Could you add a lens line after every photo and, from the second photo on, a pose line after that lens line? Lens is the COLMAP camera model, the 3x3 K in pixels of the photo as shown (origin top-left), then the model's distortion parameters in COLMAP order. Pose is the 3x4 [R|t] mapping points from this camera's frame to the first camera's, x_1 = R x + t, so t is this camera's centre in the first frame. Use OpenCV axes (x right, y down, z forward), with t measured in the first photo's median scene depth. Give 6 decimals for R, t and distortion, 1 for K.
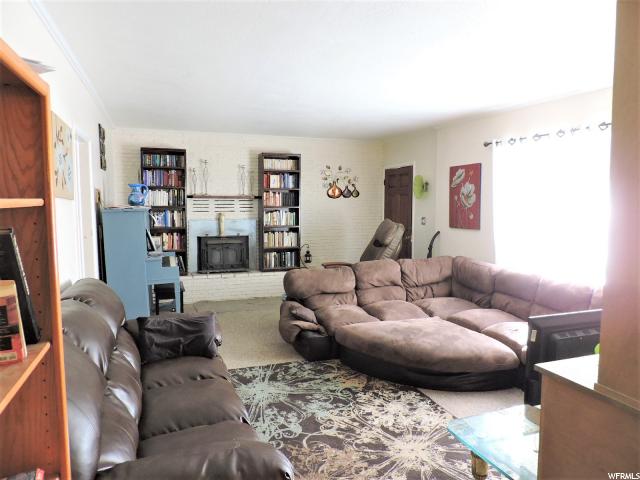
lens RADIAL K [[457.3, 0, 320.0], [0, 457.3, 240.0], [0, 0, 1]] dist [-0.018737, -0.003665]
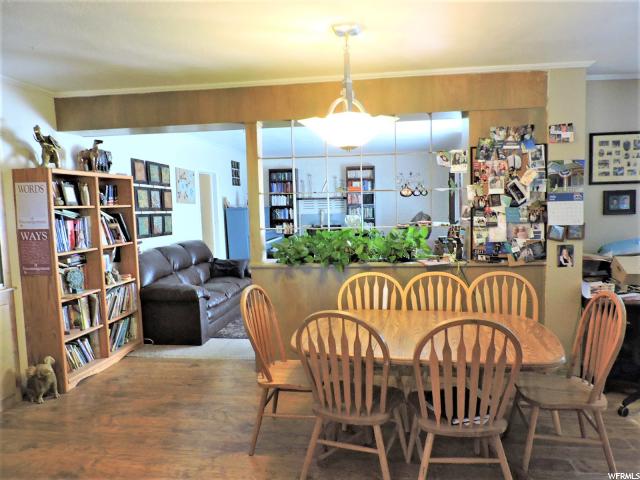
lens RADIAL K [[459.3, 0, 320.0], [0, 459.3, 240.0], [0, 0, 1]] dist [-0.011452, 0.002378]
pose [[0.886998, 0.012446, -0.461605, 0.473787], [-0.010006, 0.999920, 0.007732, 0.028125], [0.461664, -0.002240, 0.887052, -0.315665]]
